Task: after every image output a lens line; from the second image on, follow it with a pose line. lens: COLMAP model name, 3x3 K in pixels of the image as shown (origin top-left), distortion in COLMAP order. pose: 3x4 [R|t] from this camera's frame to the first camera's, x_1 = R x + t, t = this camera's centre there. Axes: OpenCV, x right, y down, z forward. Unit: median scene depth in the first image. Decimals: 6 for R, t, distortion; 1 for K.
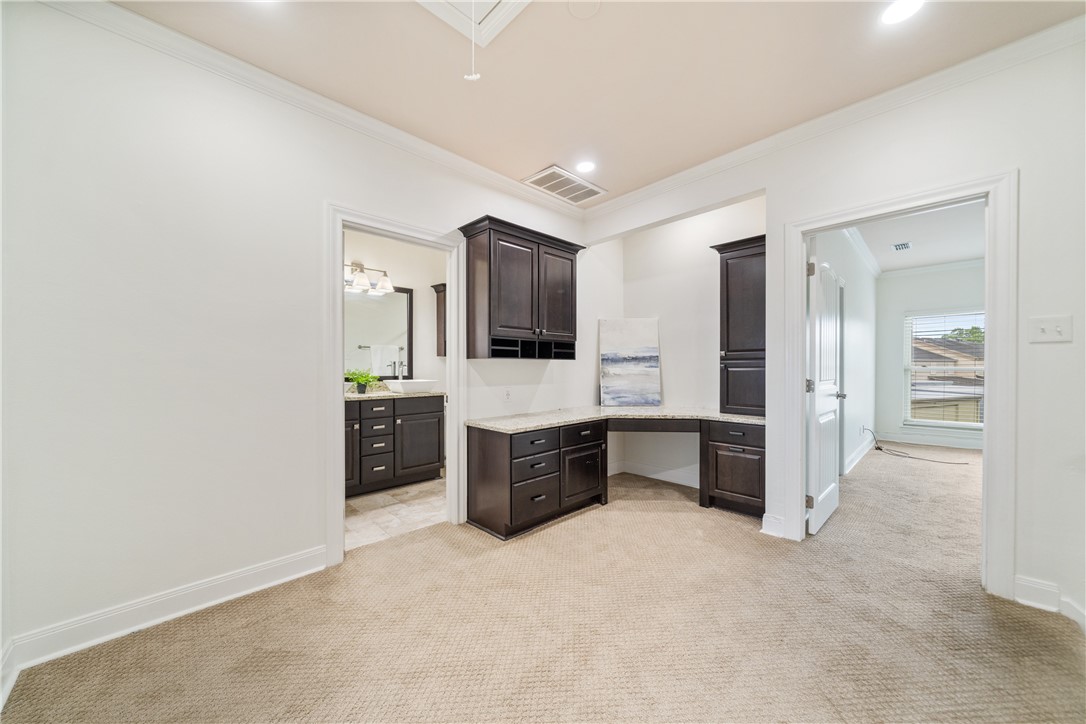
lens RADIAL K [[386.2, 0, 545.5], [0, 386.2, 374.0], [0, 0, 1]] dist [-0.002583, -0.000178]
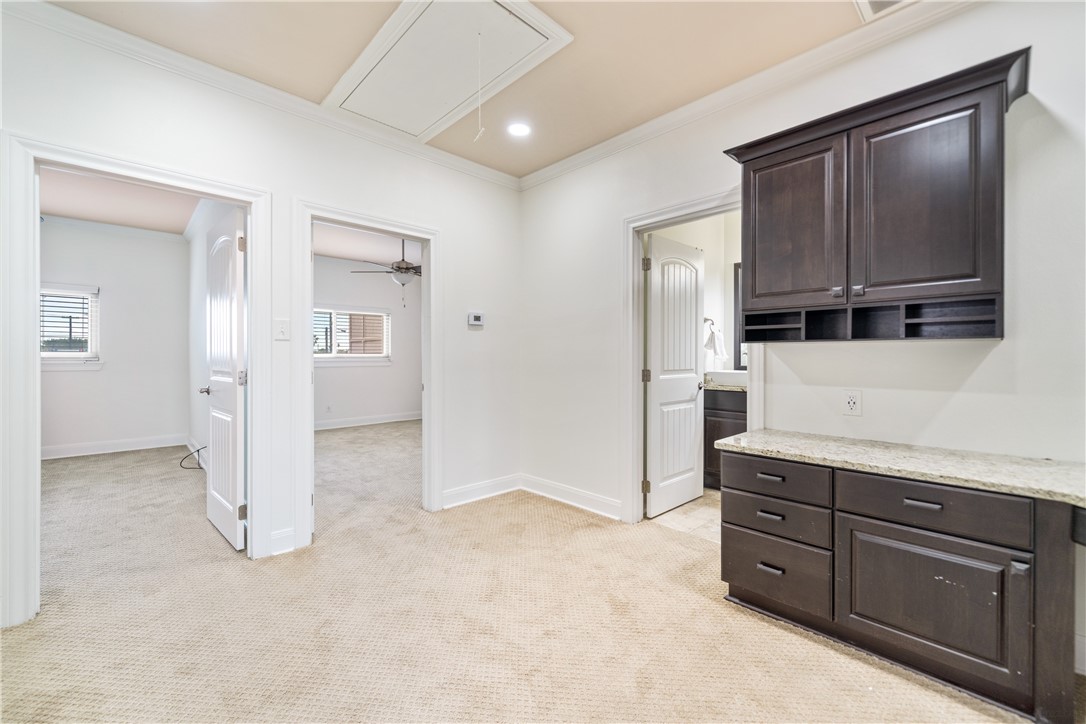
lens RADIAL K [[435.2, 0, 543.0], [0, 435.2, 362.0], [0, 0, 1]] dist [0.000272, 0.000099]
pose [[-0.003923, 0.013379, -0.999903, 0.710712], [-0.021539, 0.999677, 0.013460, -0.008235], [0.999760, 0.021589, -0.003634, 0.672242]]
